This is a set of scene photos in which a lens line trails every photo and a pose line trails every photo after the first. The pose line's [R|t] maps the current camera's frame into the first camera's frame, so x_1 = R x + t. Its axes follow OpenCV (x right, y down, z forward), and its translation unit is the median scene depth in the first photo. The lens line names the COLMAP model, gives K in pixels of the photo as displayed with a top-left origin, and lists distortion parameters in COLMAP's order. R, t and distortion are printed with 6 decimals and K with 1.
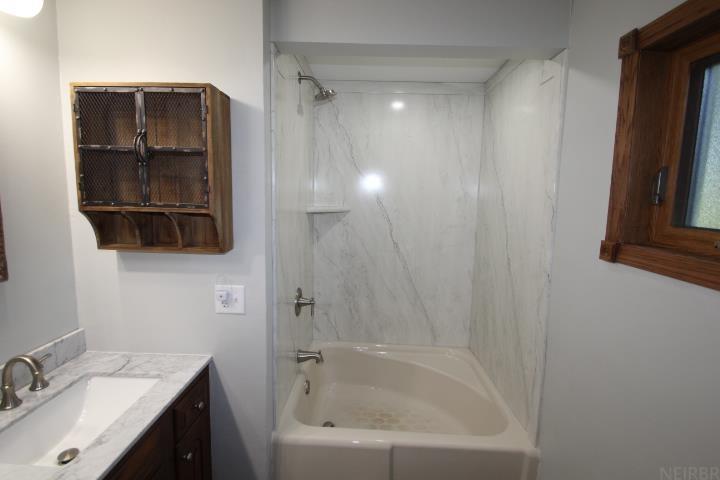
lens RADIAL K [[334.7, 0, 361.3], [0, 334.7, 237.0], [0, 0, 1]] dist [0.002435, -0.007364]
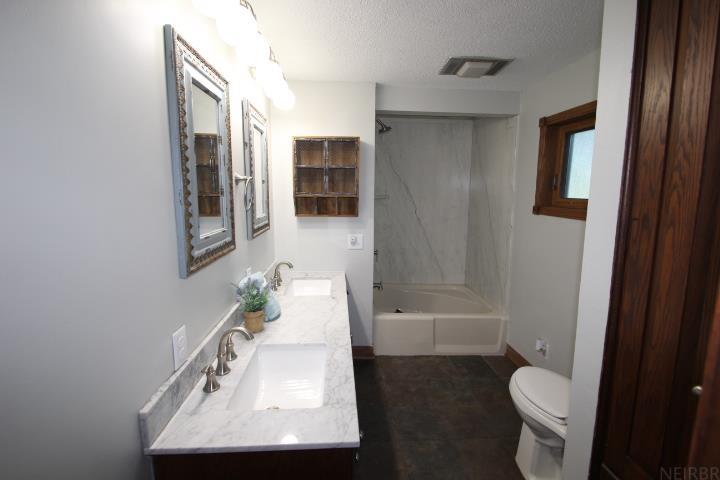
lens RADIAL K [[334.7, 0, 357.9], [0, 334.7, 236.5], [0, 0, 1]] dist [0.002435, -0.007364]
pose [[0.997180, -0.024331, 0.070992, -0.669147], [0.023143, 0.999579, 0.017522, 0.157437], [-0.071389, -0.015830, 0.997323, -1.240155]]
